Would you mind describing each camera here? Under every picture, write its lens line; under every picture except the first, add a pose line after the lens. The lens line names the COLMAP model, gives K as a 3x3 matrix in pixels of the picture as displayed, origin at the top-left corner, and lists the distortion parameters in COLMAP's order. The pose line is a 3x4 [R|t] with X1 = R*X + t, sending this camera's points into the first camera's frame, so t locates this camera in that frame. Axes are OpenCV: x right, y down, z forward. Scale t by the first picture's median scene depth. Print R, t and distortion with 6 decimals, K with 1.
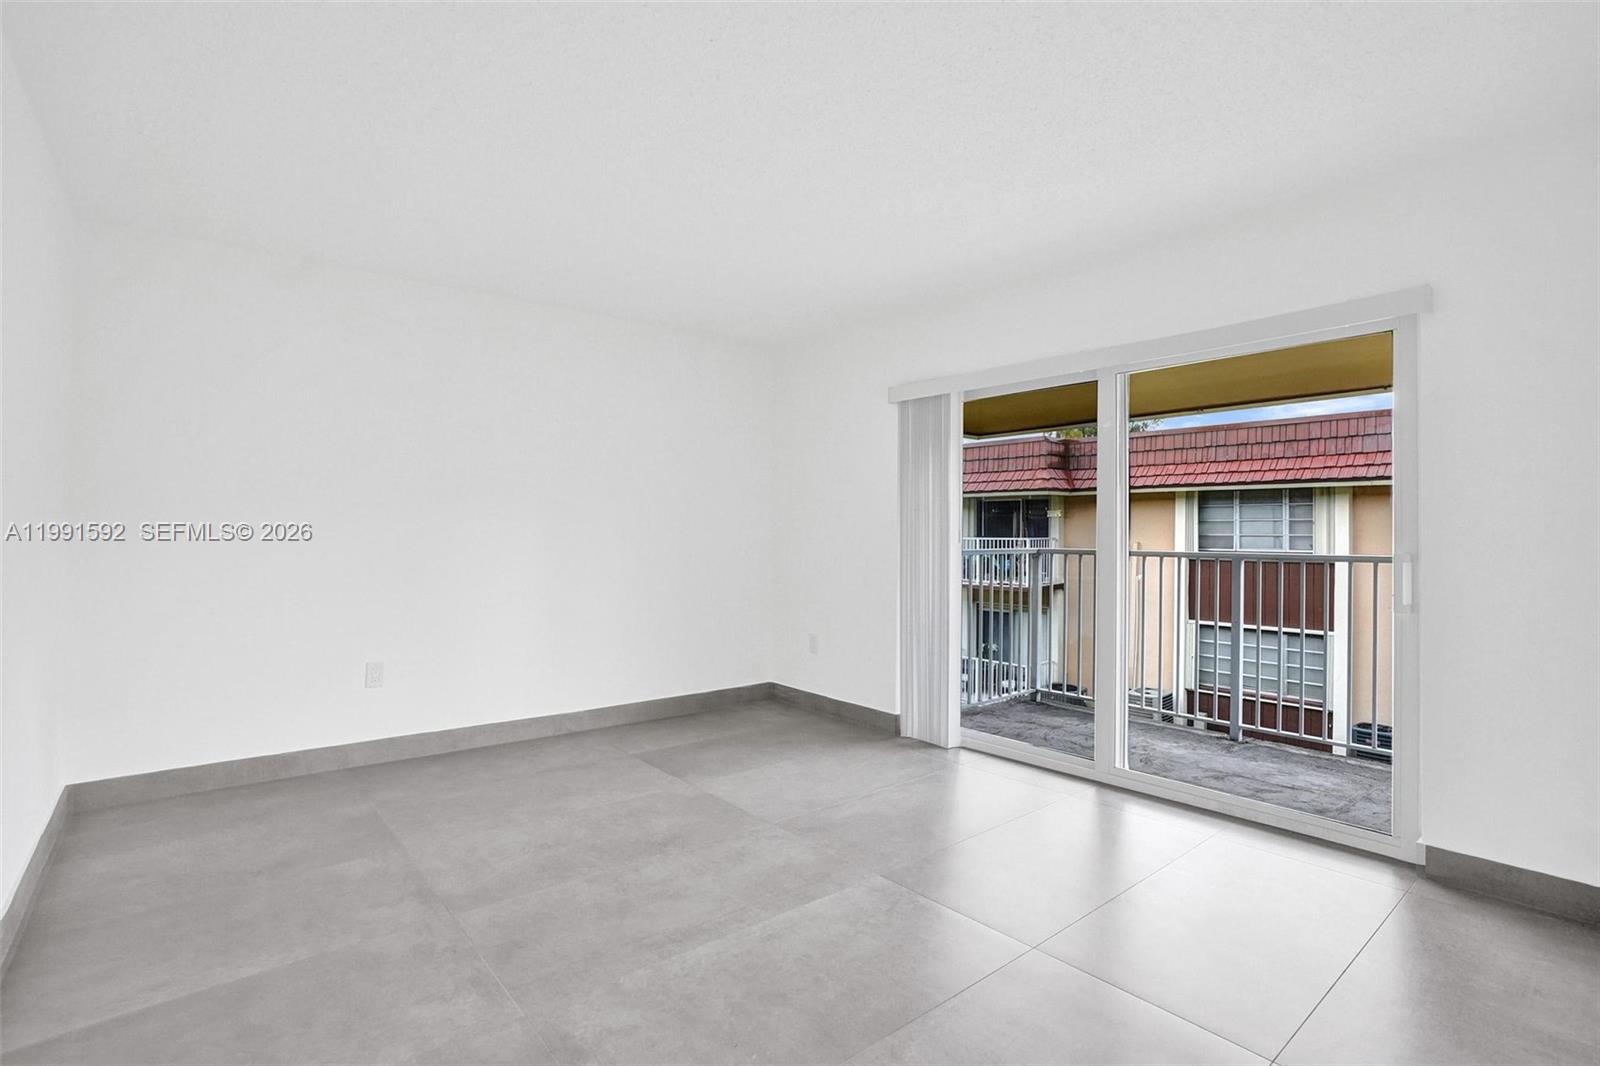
lens RADIAL K [[769.6, 0, 792.3], [0, 769.6, 522.4], [0, 0, 1]] dist [-0.053295, 0.026968]
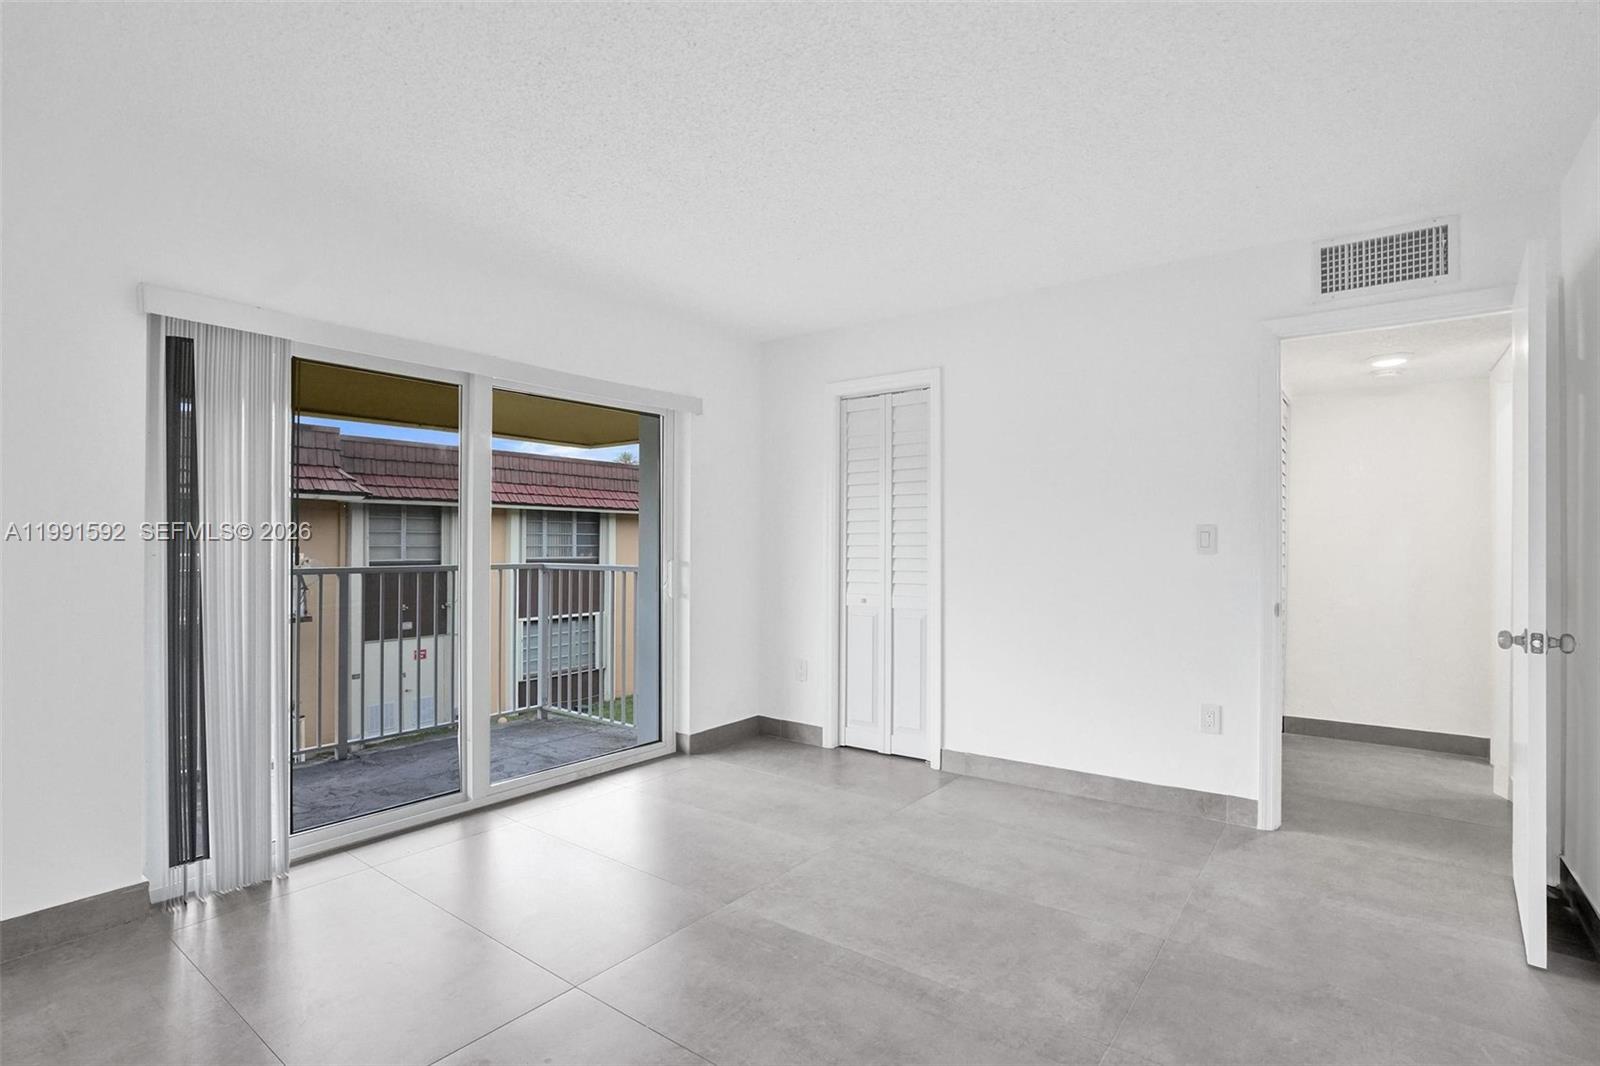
lens RADIAL K [[769.6, 0, 792.3], [0, 769.6, 522.4], [0, 0, 1]] dist [-0.053295, 0.026968]
pose [[-0.214074, 0.018262, 0.976647, -0.629216], [-0.010509, 0.999724, -0.020997, -0.002623], [-0.976761, -0.014759, -0.213824, 0.828028]]
